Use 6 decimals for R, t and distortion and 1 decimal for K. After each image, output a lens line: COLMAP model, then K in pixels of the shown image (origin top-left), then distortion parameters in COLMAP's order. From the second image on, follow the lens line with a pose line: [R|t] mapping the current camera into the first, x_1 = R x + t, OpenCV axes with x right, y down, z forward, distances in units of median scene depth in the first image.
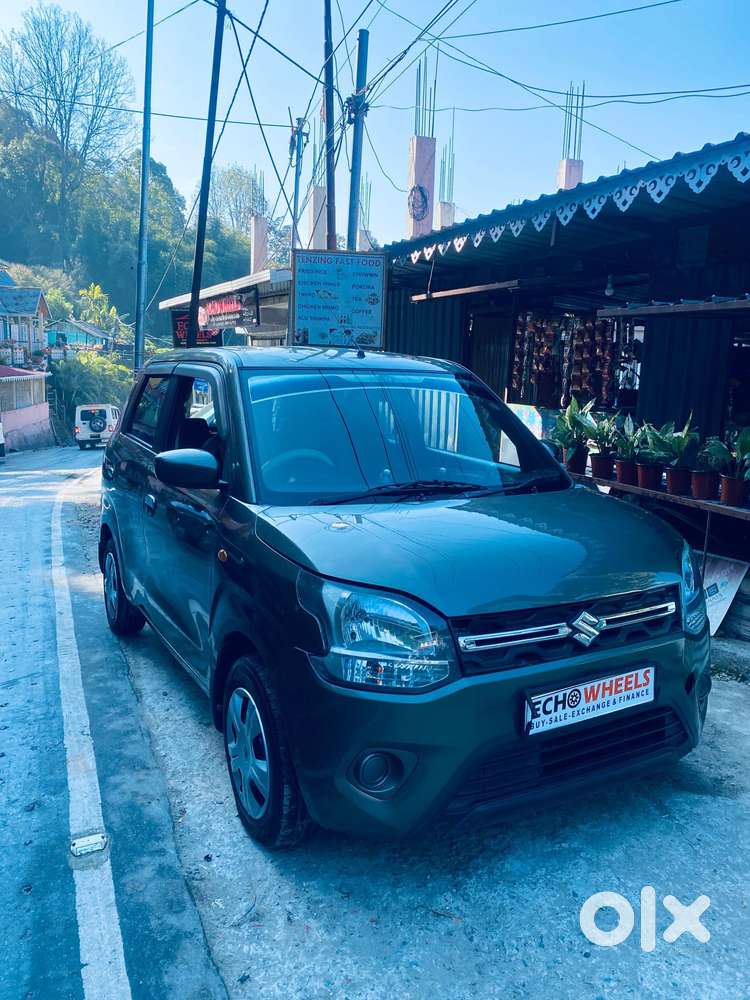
lens RADIAL K [[757.1, 0, 374.6], [0, 757.1, 495.9], [0, 0, 1]] dist [0.022983, -0.016264]
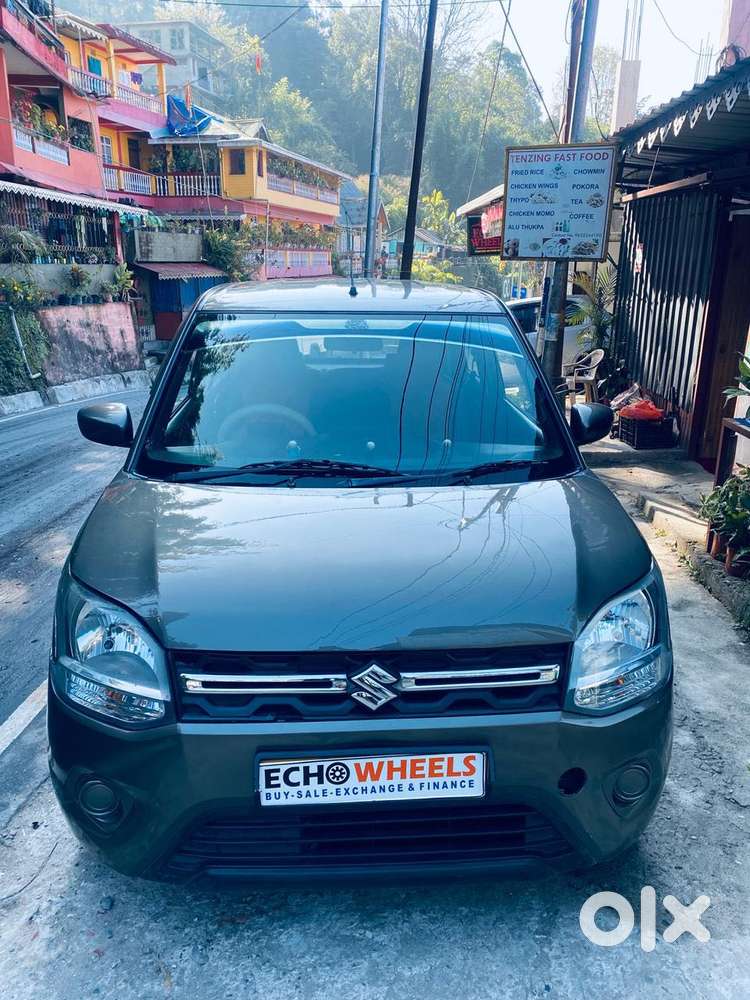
lens RADIAL K [[757.1, 0, 366.6], [0, 757.1, 496.5], [0, 0, 1]] dist [0.022983, -0.016264]
pose [[0.902242, 0.104676, -0.418333, 0.442401], [-0.053472, 0.989762, 0.132335, -0.087430], [0.427902, -0.097029, 0.898602, 0.264150]]
